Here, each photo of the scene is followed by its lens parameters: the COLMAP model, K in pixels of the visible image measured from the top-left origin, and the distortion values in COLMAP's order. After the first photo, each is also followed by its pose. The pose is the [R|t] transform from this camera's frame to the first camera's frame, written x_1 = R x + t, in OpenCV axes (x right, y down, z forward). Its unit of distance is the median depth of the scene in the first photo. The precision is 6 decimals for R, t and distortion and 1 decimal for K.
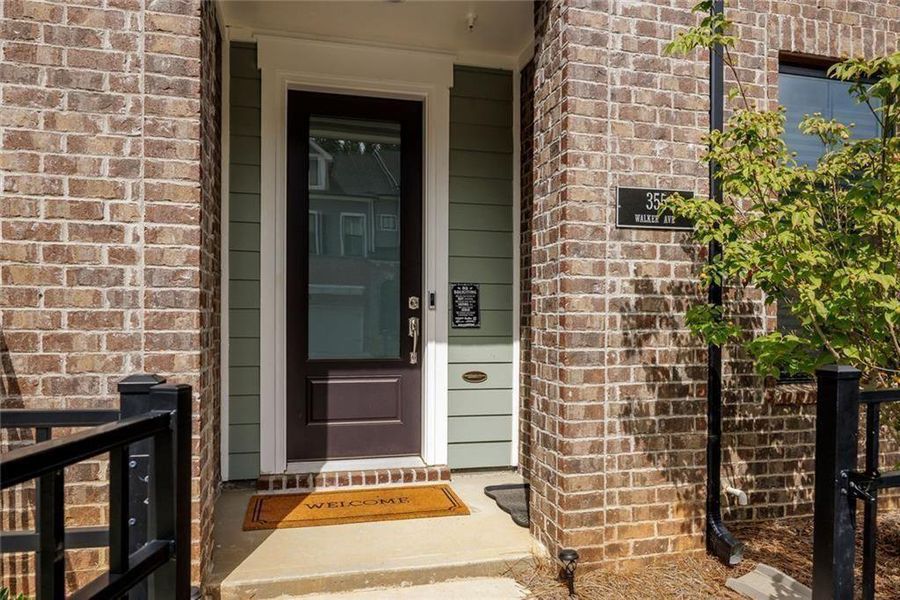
lens RADIAL K [[506.4, 0, 453.3], [0, 506.4, 297.3], [0, 0, 1]] dist [-0.008115, 0.000036]
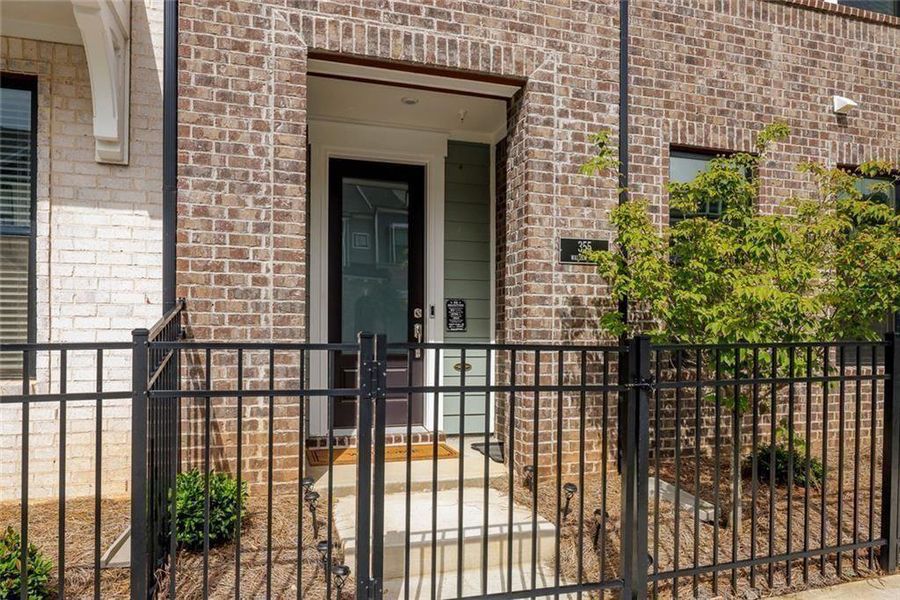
lens RADIAL K [[506.4, 0, 447.7], [0, 506.4, 303.5], [0, 0, 1]] dist [-0.008115, 0.000036]
pose [[0.998611, 0.002850, 0.052619, -0.105041], [-0.001780, 0.999791, -0.020367, 0.019061], [-0.052666, 0.020245, 0.998407, -0.544073]]
